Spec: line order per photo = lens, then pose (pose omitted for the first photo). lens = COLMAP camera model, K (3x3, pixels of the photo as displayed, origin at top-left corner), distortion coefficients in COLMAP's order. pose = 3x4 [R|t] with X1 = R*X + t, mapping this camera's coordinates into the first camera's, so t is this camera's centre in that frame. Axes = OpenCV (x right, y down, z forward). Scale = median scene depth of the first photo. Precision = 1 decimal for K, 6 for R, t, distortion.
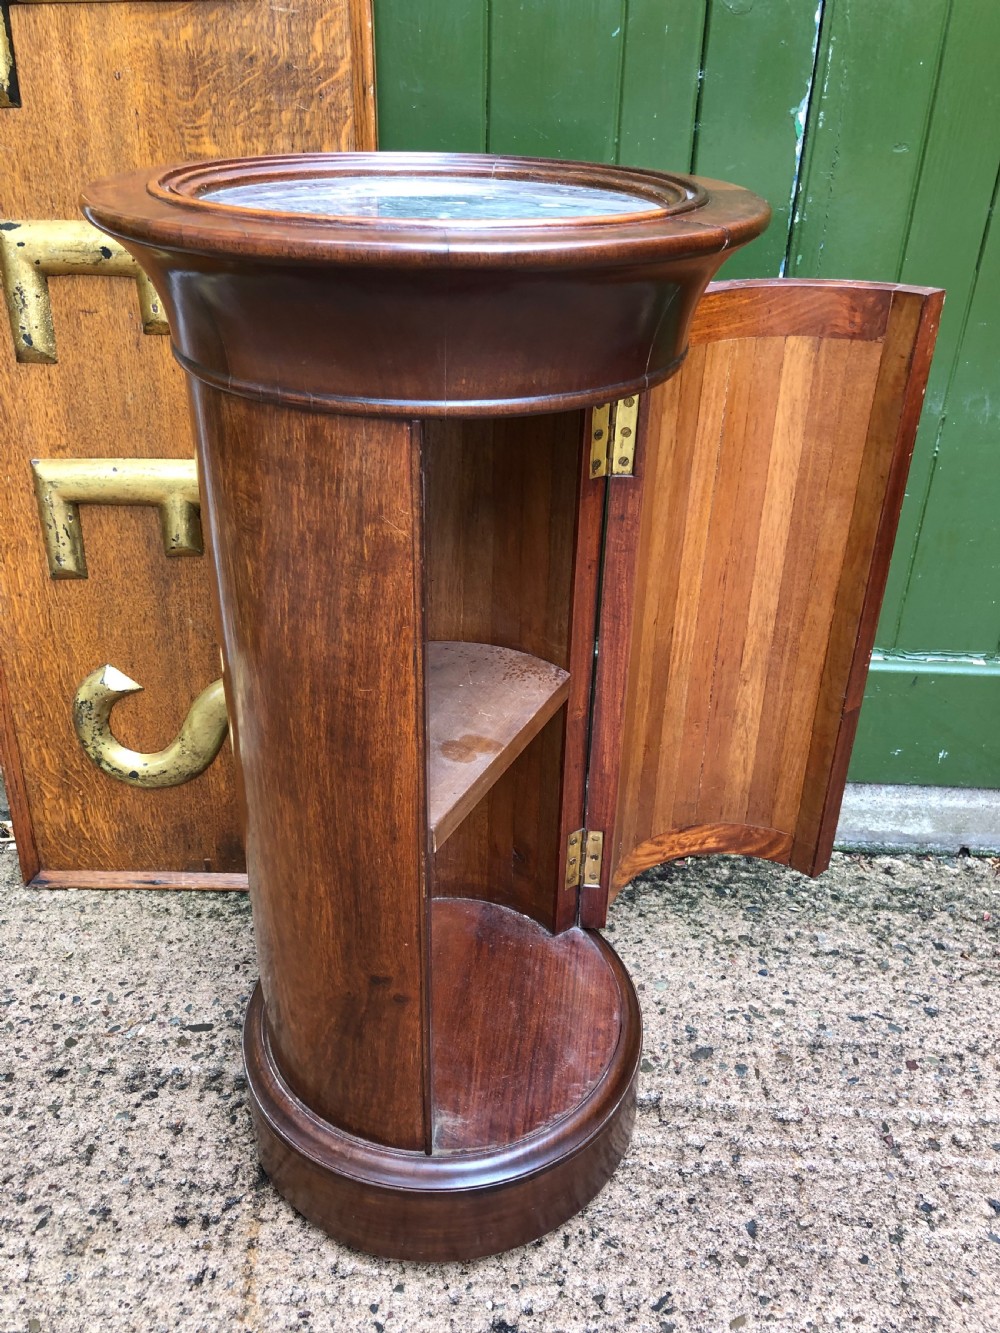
lens RADIAL K [[1108.5, 0, 509.4], [0, 1108.5, 656.3], [0, 0, 1]] dist [0.002856, -0.002798]
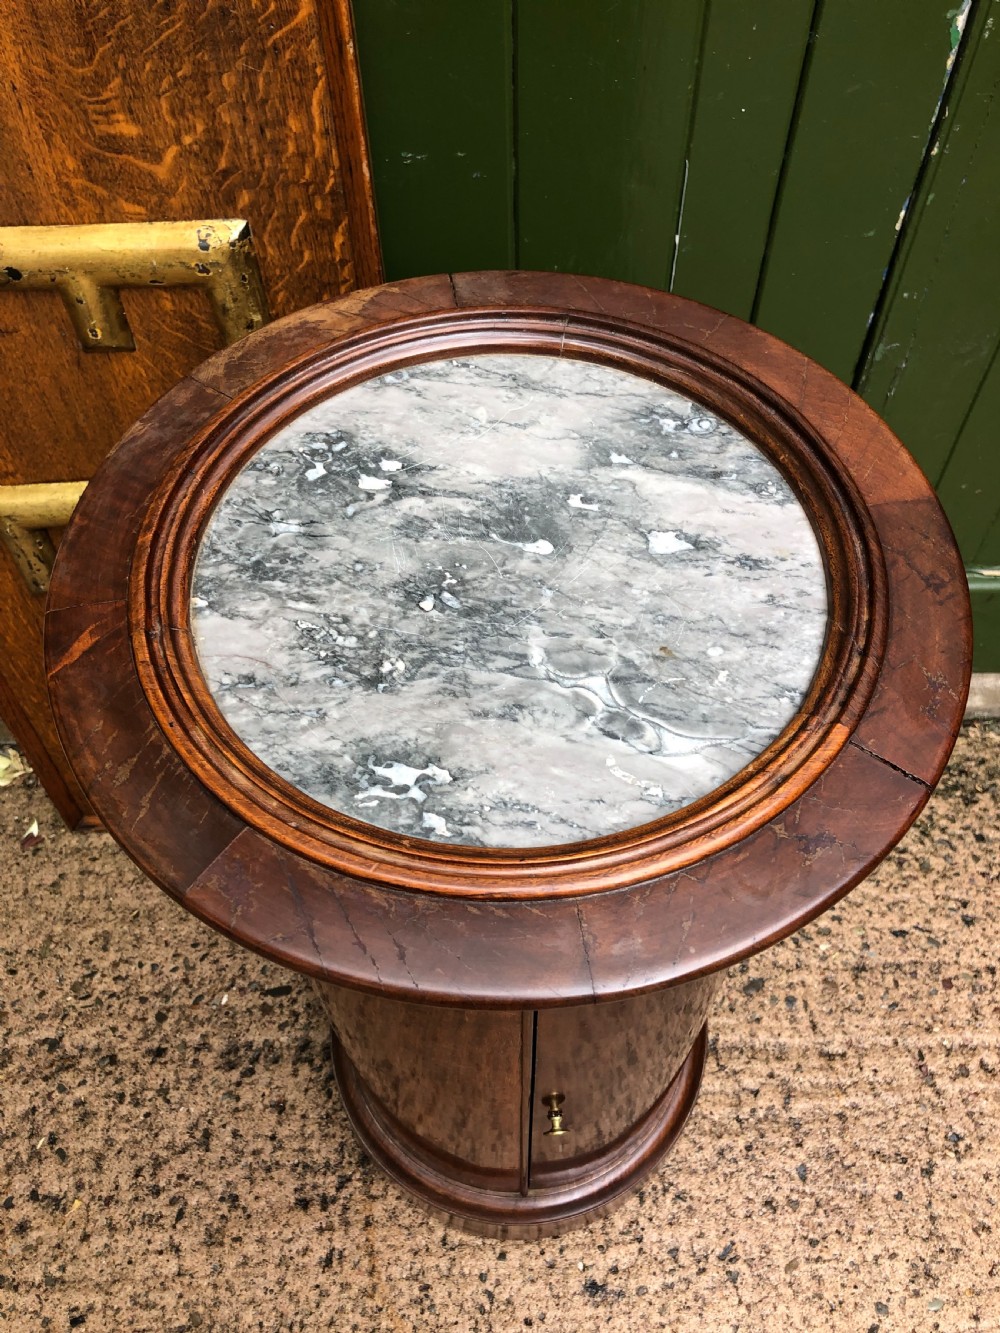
lens RADIAL K [[1108.5, 0, 514.1], [0, 1108.5, 663.6], [0, 0, 1]] dist [0.002856, -0.002798]
pose [[0.997997, -0.062857, 0.007085, -0.050189], [0.053372, 0.896892, 0.439017, -0.450374], [-0.033949, -0.437760, 0.898451, 0.204003]]
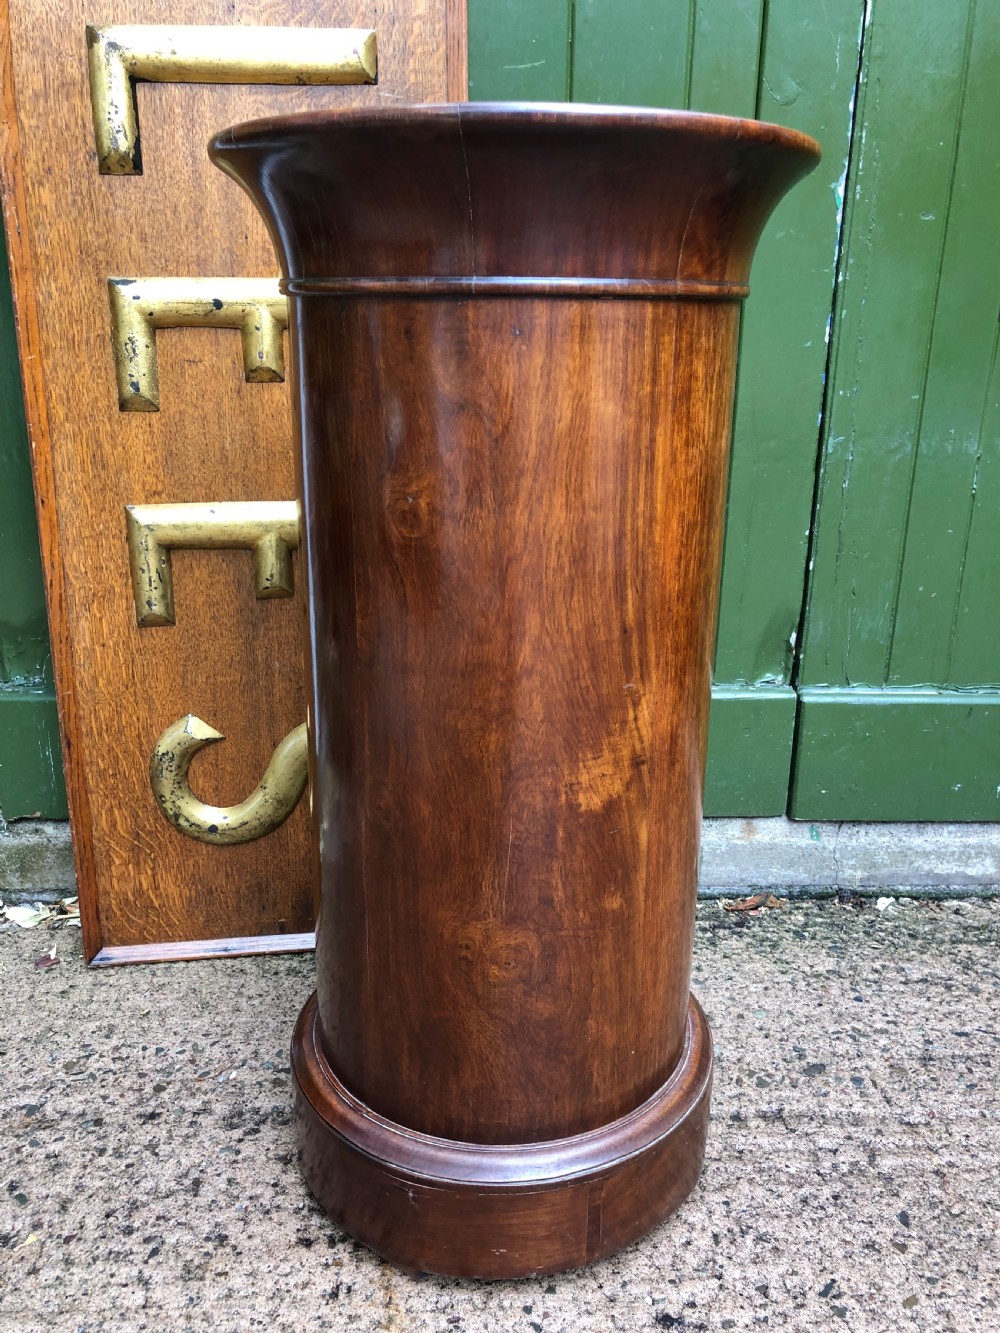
lens RADIAL K [[1108.5, 0, 510.6], [0, 1108.5, 676.4], [0, 0, 1]] dist [0.002856, -0.002798]
pose [[0.998269, -0.030397, 0.050348, -0.147956], [0.039154, 0.982282, -0.183272, 0.208252], [-0.043885, 0.184926, 0.981772, -0.013153]]
